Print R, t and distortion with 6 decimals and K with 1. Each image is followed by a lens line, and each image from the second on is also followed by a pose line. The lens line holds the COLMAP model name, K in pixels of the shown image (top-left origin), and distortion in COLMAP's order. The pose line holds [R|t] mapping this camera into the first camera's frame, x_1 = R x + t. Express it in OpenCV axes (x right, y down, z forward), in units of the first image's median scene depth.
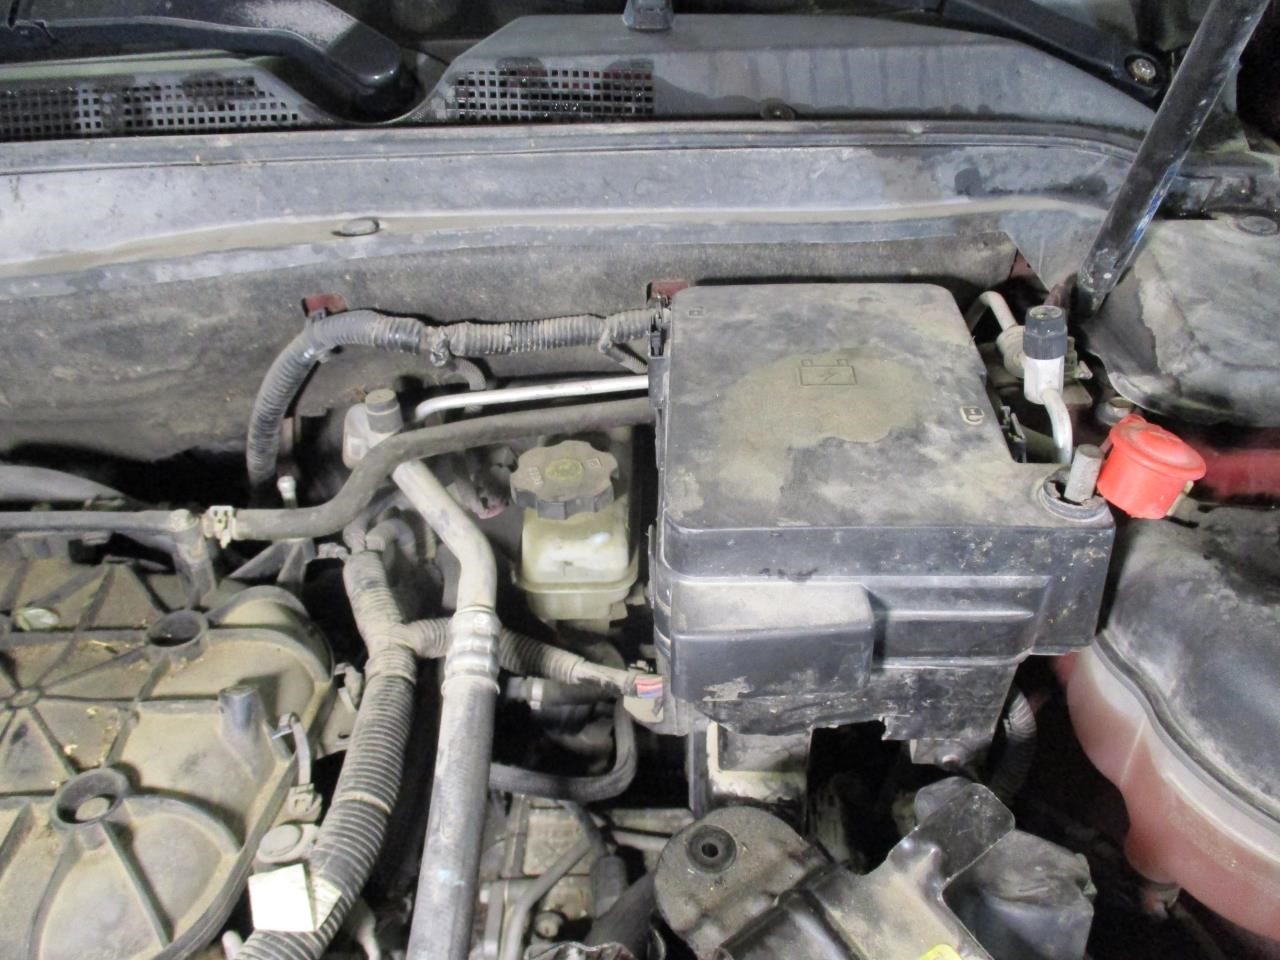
lens RADIAL K [[1072.6, 0, 640.0], [0, 1072.6, 485.5], [0, 0, 1]] dist [-0.032992, 0.017165]
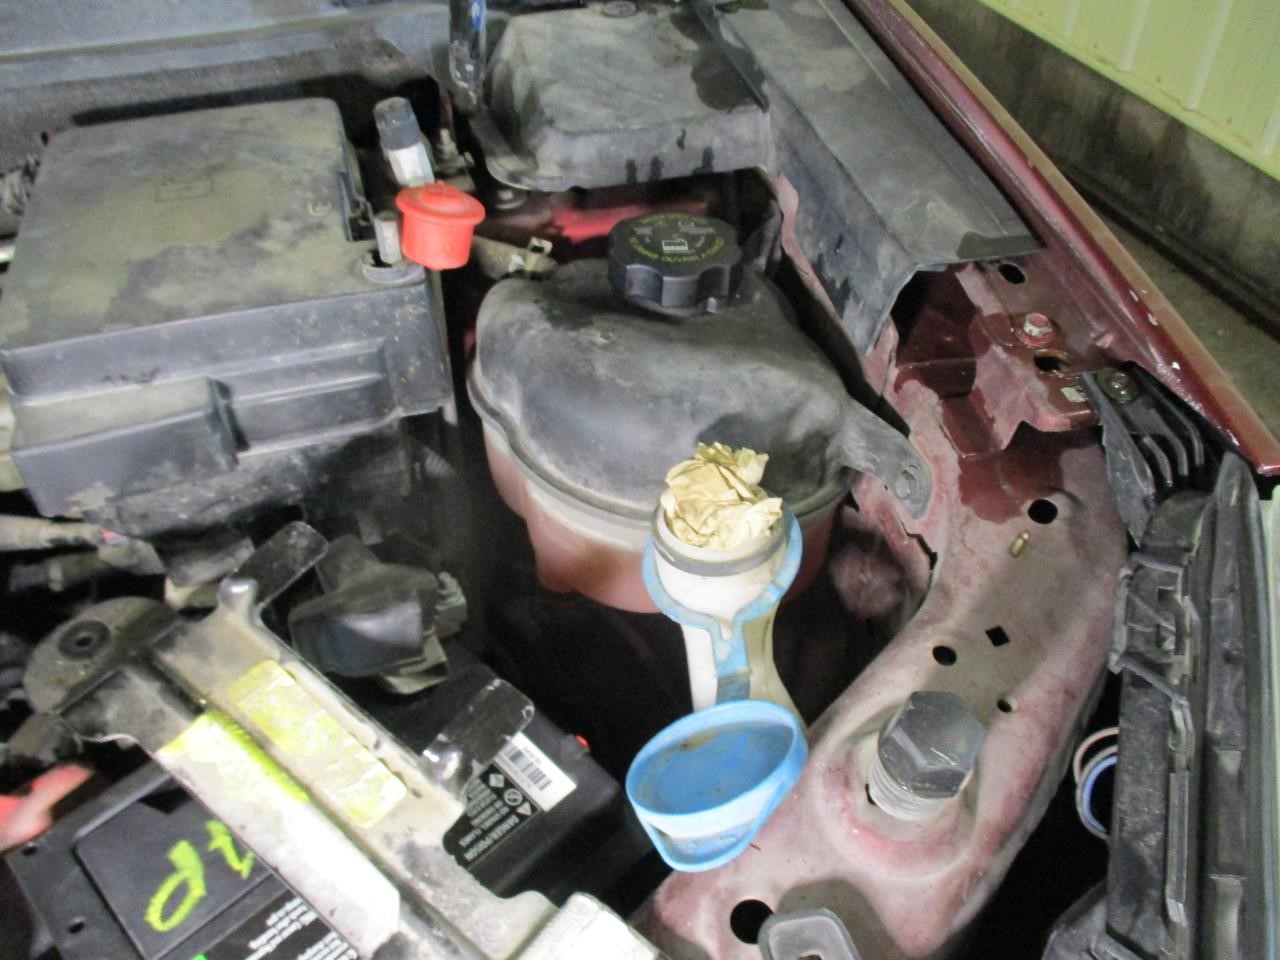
lens RADIAL K [[1072.6, 0, 709.9], [0, 1072.6, 499.7], [0, 0, 1]] dist [-0.032992, 0.017165]
pose [[0.945745, -0.201463, 0.254909, 0.366478], [0.171286, 0.975827, 0.135734, 0.147328], [-0.276093, -0.084707, 0.957391, -0.154747]]
